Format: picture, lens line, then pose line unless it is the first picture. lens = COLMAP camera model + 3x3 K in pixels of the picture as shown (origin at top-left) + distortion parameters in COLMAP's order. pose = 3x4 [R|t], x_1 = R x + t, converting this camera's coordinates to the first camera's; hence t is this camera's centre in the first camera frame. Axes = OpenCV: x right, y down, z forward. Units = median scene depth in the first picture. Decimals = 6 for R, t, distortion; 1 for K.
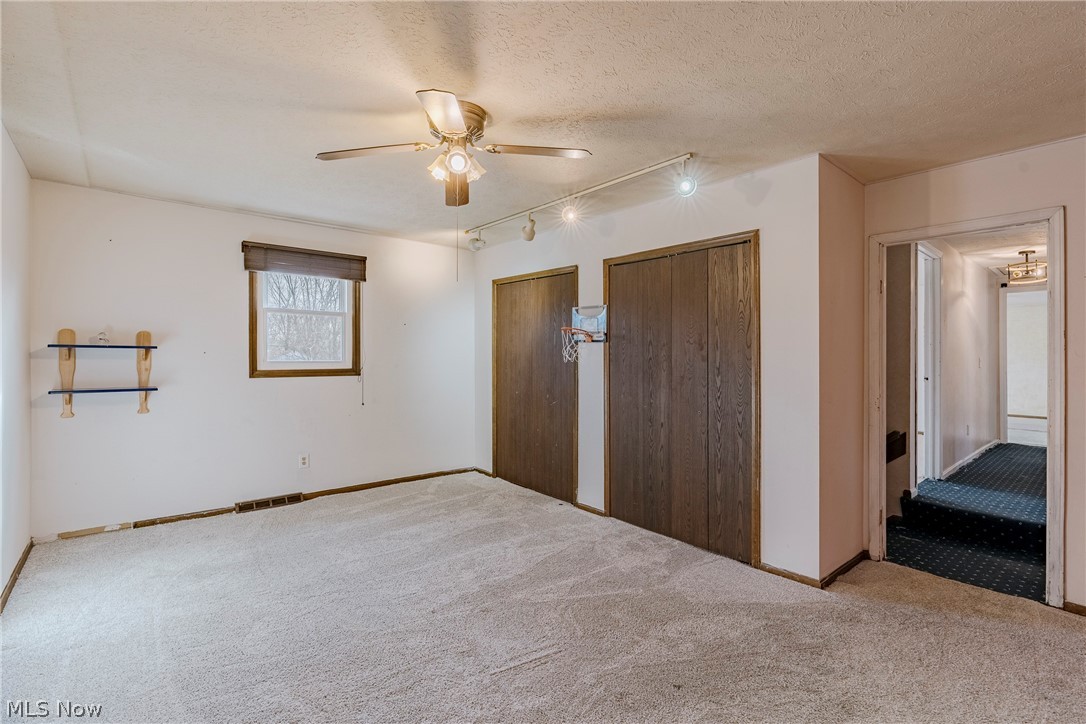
lens RADIAL K [[502.8, 0, 542.4], [0, 502.8, 350.3], [0, 0, 1]] dist [-0.009109, 0.002484]
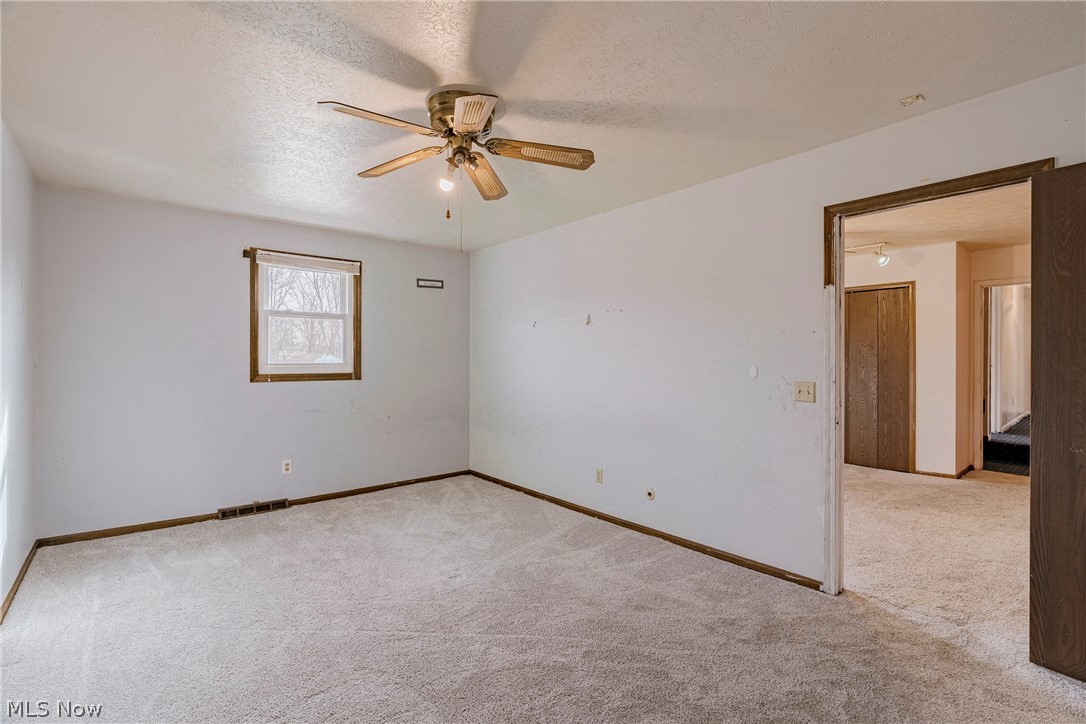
lens RADIAL K [[502.8, 0, 542.6], [0, 502.8, 358.3], [0, 0, 1]] dist [-0.009109, 0.002484]
pose [[0.999686, 0.002482, 0.024942, -0.843440], [-0.002622, 0.999981, 0.005602, 0.021912], [-0.024928, -0.005666, 0.999673, -0.662664]]
